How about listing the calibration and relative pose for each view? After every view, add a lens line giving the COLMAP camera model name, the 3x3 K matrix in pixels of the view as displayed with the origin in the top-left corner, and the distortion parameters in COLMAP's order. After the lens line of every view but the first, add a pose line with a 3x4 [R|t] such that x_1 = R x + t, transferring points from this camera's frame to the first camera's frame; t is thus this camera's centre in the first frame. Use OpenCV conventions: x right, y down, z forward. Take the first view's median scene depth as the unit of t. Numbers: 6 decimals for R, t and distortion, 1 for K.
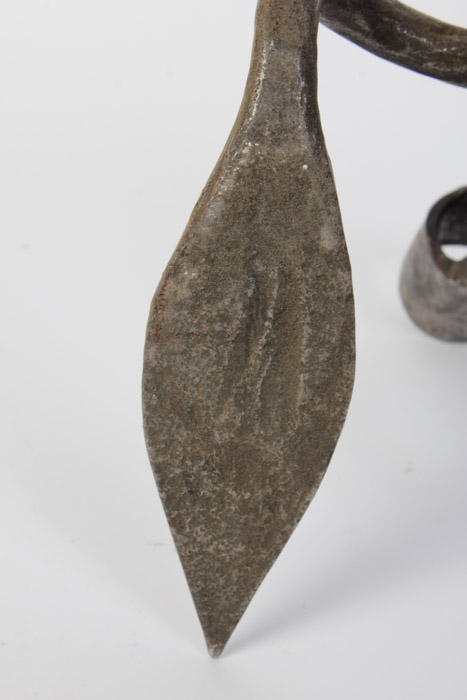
lens RADIAL K [[1736.8, 0, 235.3], [0, 1736.8, 349.7], [0, 0, 1]] dist [0.001044, 0.000000]
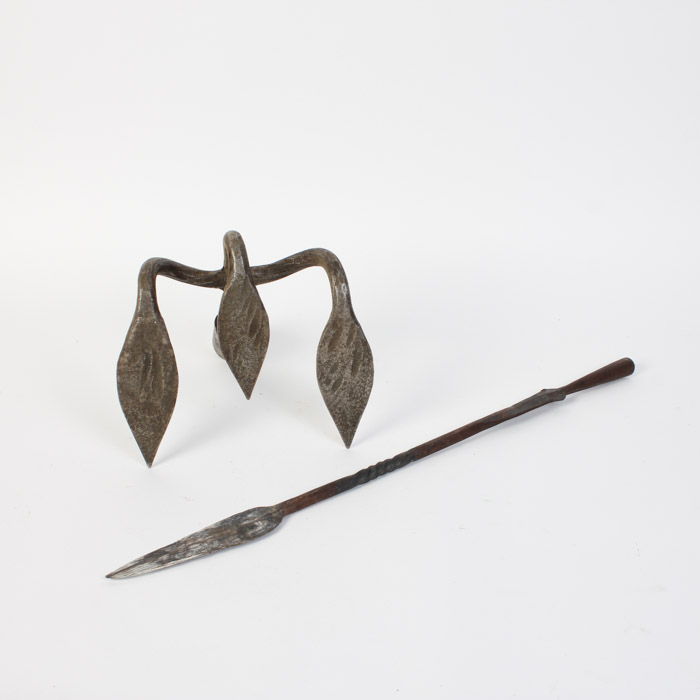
lens RADIAL K [[1200.2, 0, 350.5], [0, 1200.2, 349.5], [0, 0, 1]] dist [-0.111557, 0.000000]
pose [[0.988897, -0.103530, 0.106602, 0.159951], [0.103568, 0.994609, 0.005198, -0.019861], [-0.106565, 0.005900, 0.994288, -1.410808]]
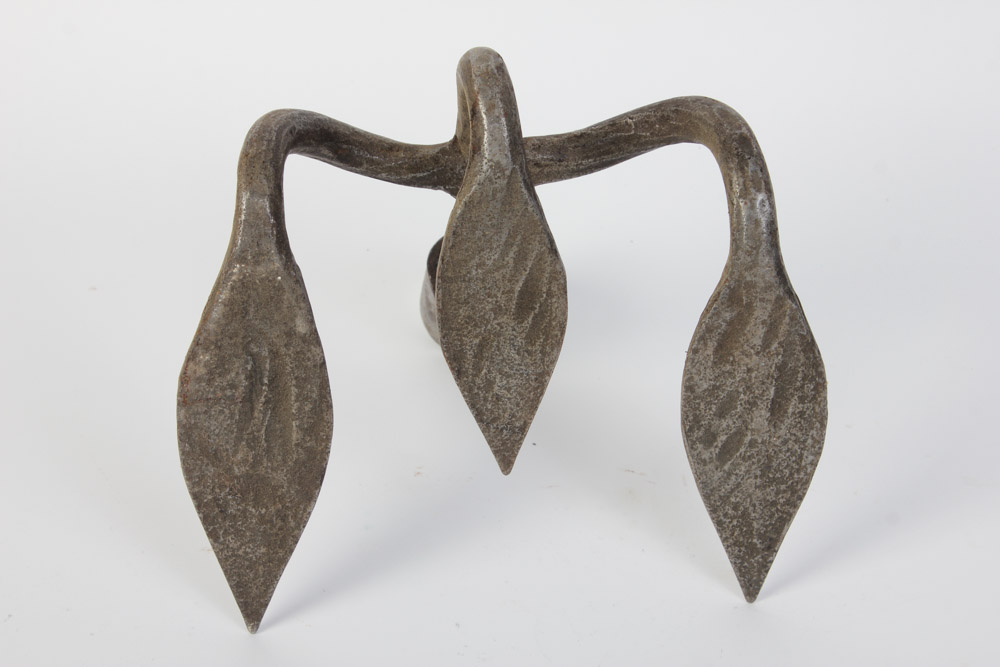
lens RADIAL K [[2481.1, 0, 497.7], [0, 2481.1, 337.1], [0, 0, 1]] dist [0.001044, 0.000000]
pose [[0.997434, -0.067731, 0.023174, 0.157991], [0.066741, 0.996923, 0.041118, -0.121816], [-0.025887, -0.039466, 0.998886, -0.955975]]
